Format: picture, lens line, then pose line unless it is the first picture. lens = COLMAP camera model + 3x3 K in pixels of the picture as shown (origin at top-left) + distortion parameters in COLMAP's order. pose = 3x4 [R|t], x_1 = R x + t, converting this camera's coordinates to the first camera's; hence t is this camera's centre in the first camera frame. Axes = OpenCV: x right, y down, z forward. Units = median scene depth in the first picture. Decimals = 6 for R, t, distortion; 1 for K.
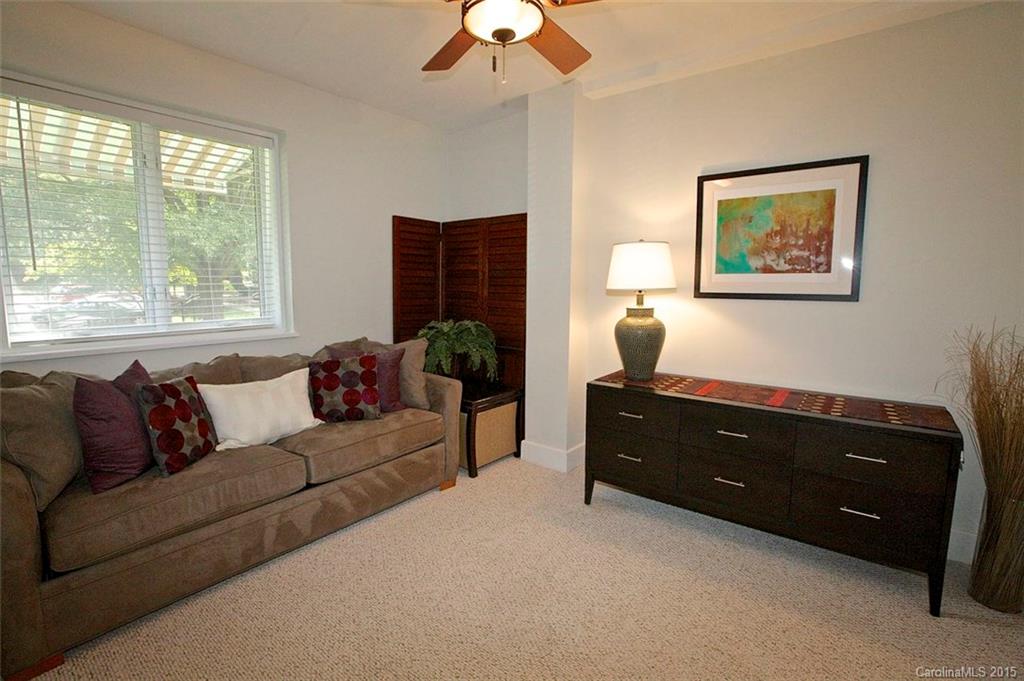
lens RADIAL K [[461.8, 0, 516.8], [0, 461.8, 336.6], [0, 0, 1]] dist [-0.018696, 0.001985]
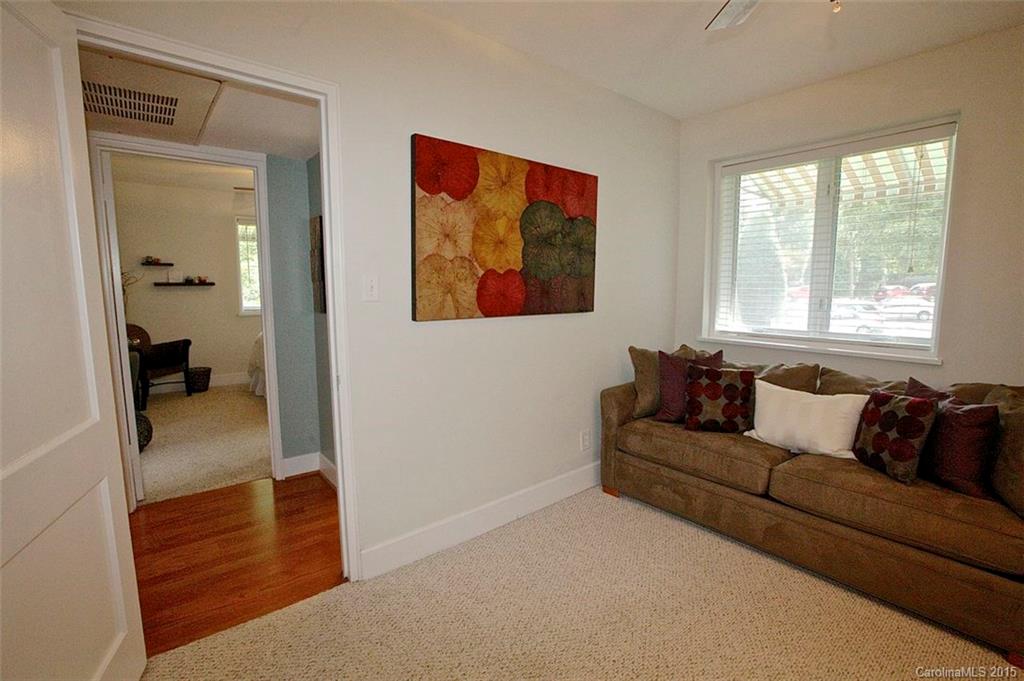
lens RADIAL K [[461.8, 0, 509.1], [0, 461.8, 340.9], [0, 0, 1]] dist [-0.018696, 0.001985]
pose [[-0.199707, 0.118706, -0.972639, 0.616116], [-0.110882, 0.983521, 0.142801, -0.099525], [0.973562, 0.136366, -0.183253, 0.569815]]
